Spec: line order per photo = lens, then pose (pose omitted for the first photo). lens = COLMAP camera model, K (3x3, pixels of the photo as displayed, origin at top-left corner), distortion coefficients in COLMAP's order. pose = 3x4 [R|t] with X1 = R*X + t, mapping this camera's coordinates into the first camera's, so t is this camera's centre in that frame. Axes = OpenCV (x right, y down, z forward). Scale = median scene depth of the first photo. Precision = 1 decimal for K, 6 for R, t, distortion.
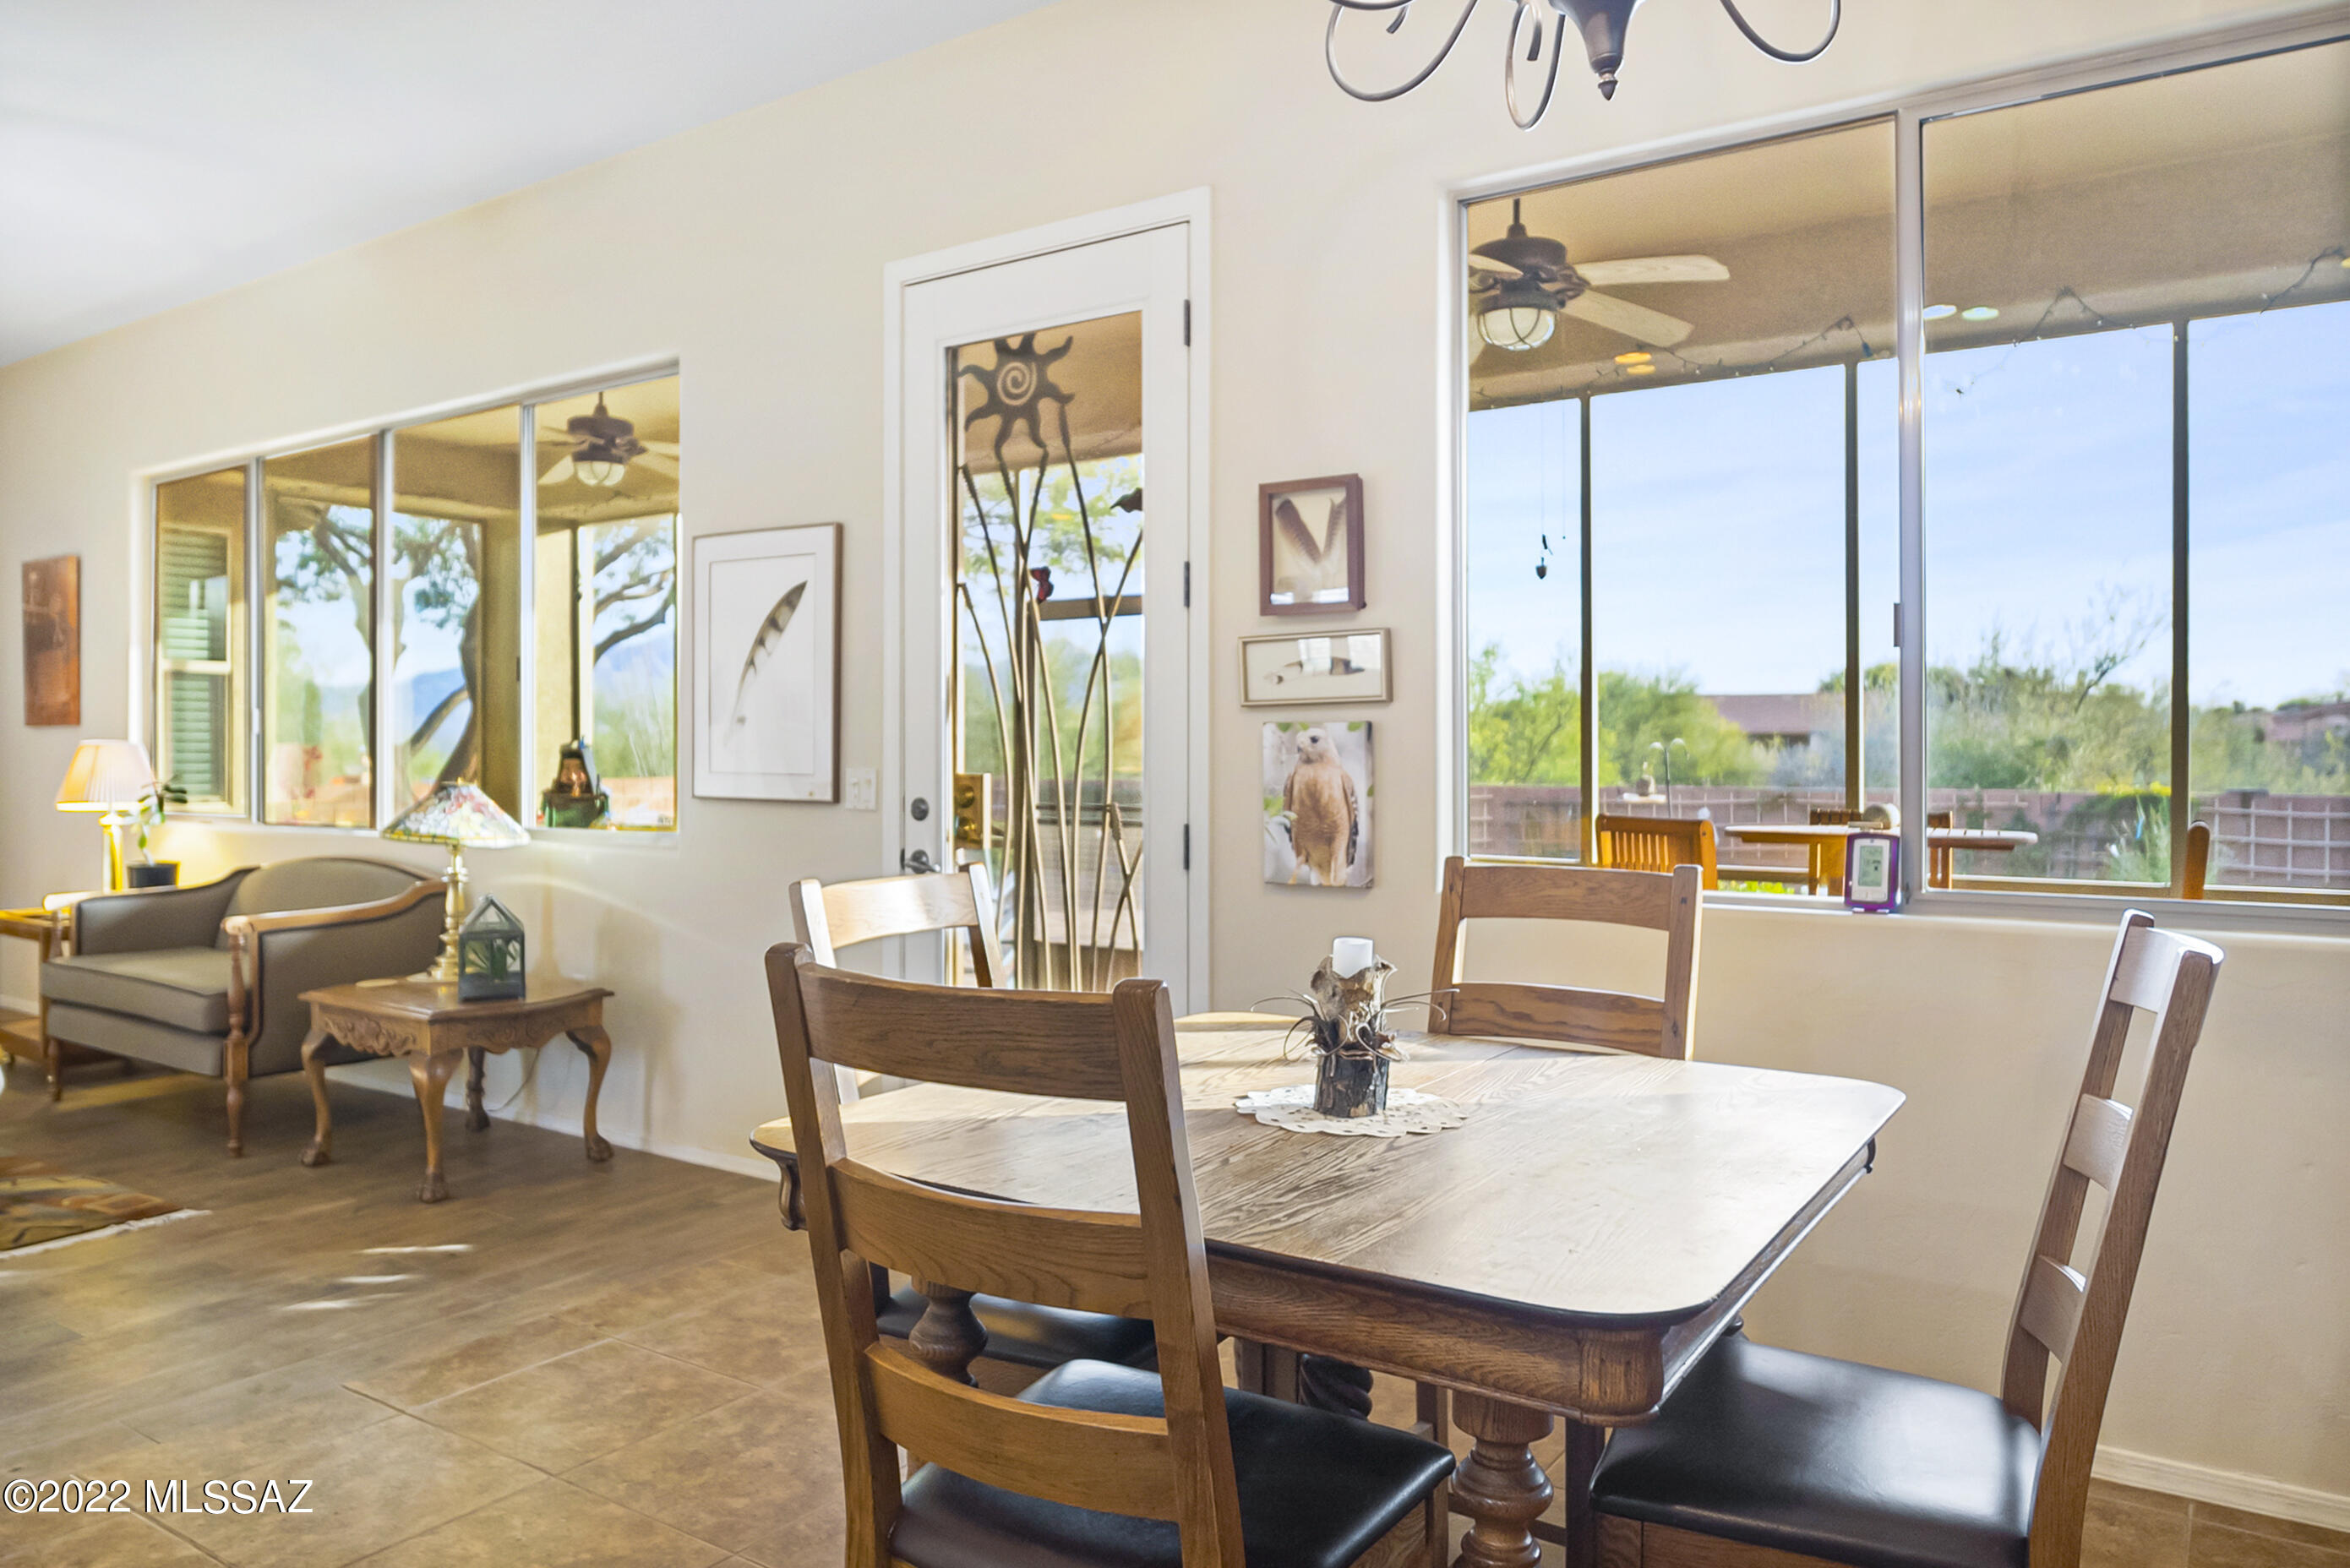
lens RADIAL K [[1590.0, 0, 1173.4], [0, 1590.0, 751.9], [0, 0, 1]] dist [-0.002197, -0.026644]
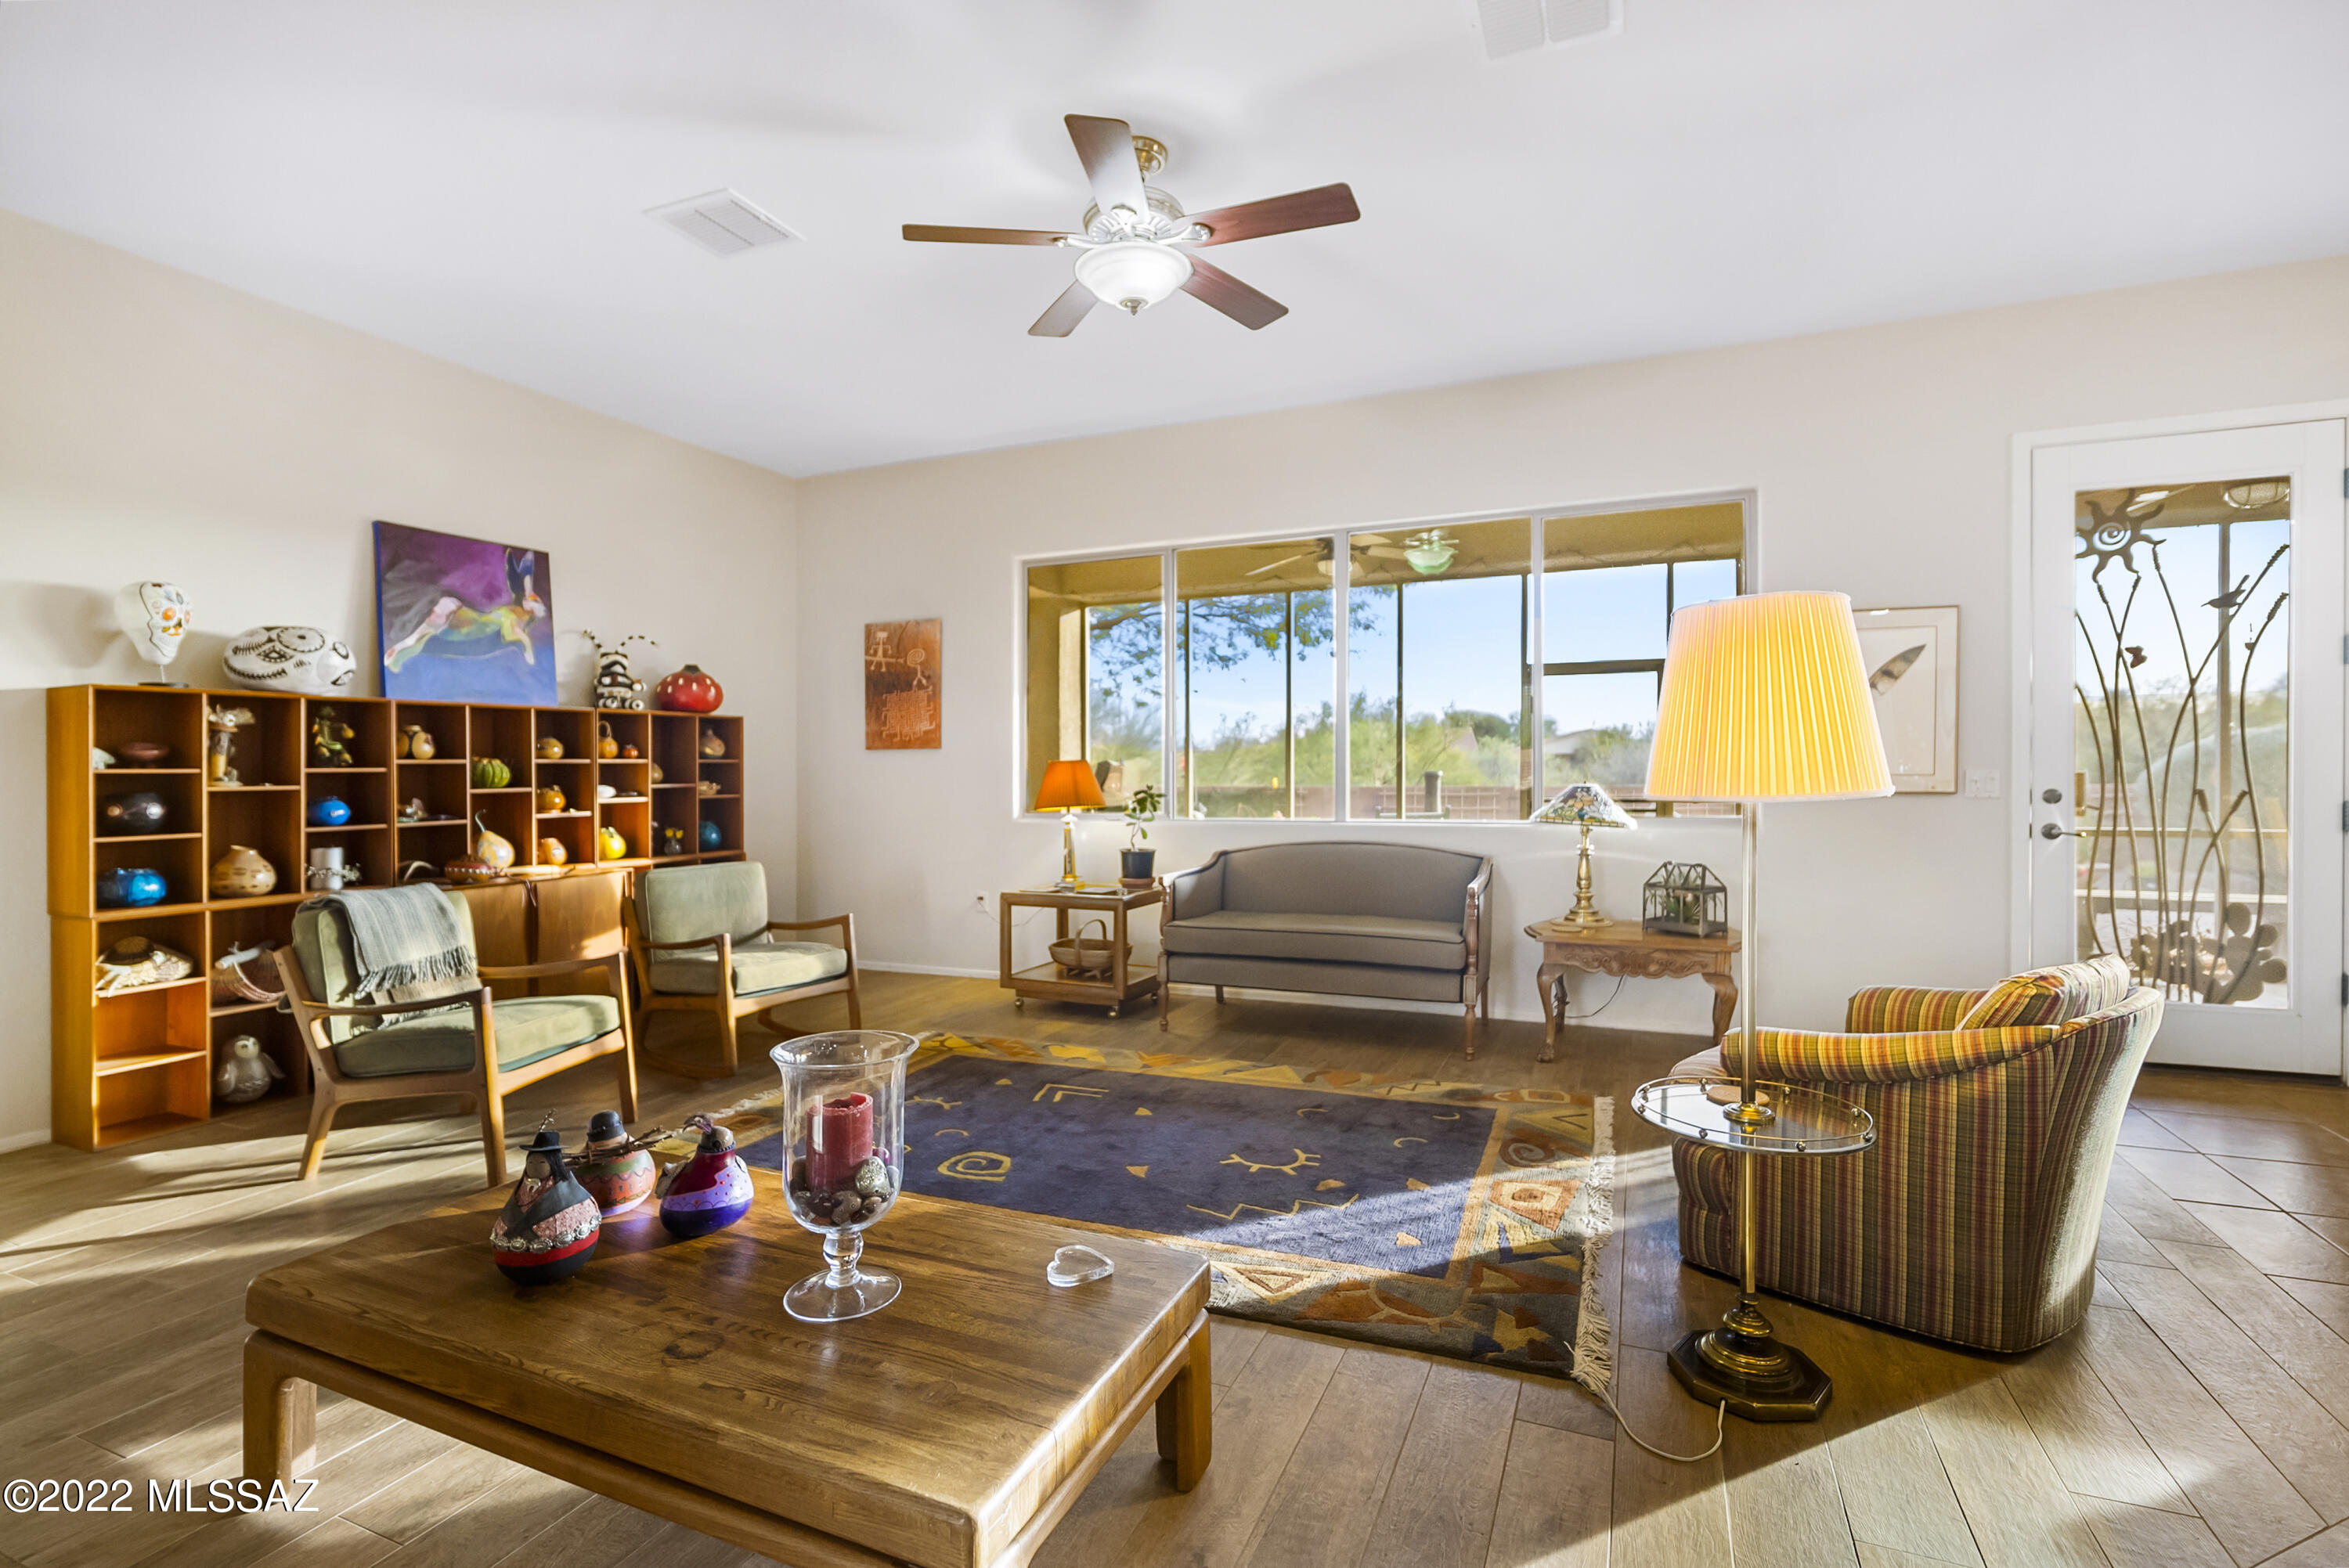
lens RADIAL K [[1045.7, 0, 1174.5], [0, 1045.7, 784.0], [0, 0, 1]] dist [-0.005935, 0.000168]
pose [[0.979874, -0.011276, 0.199297, -1.100239], [0.008642, 0.999863, 0.014082, 0.003362], [-0.199429, -0.012076, 0.979838, 0.174012]]
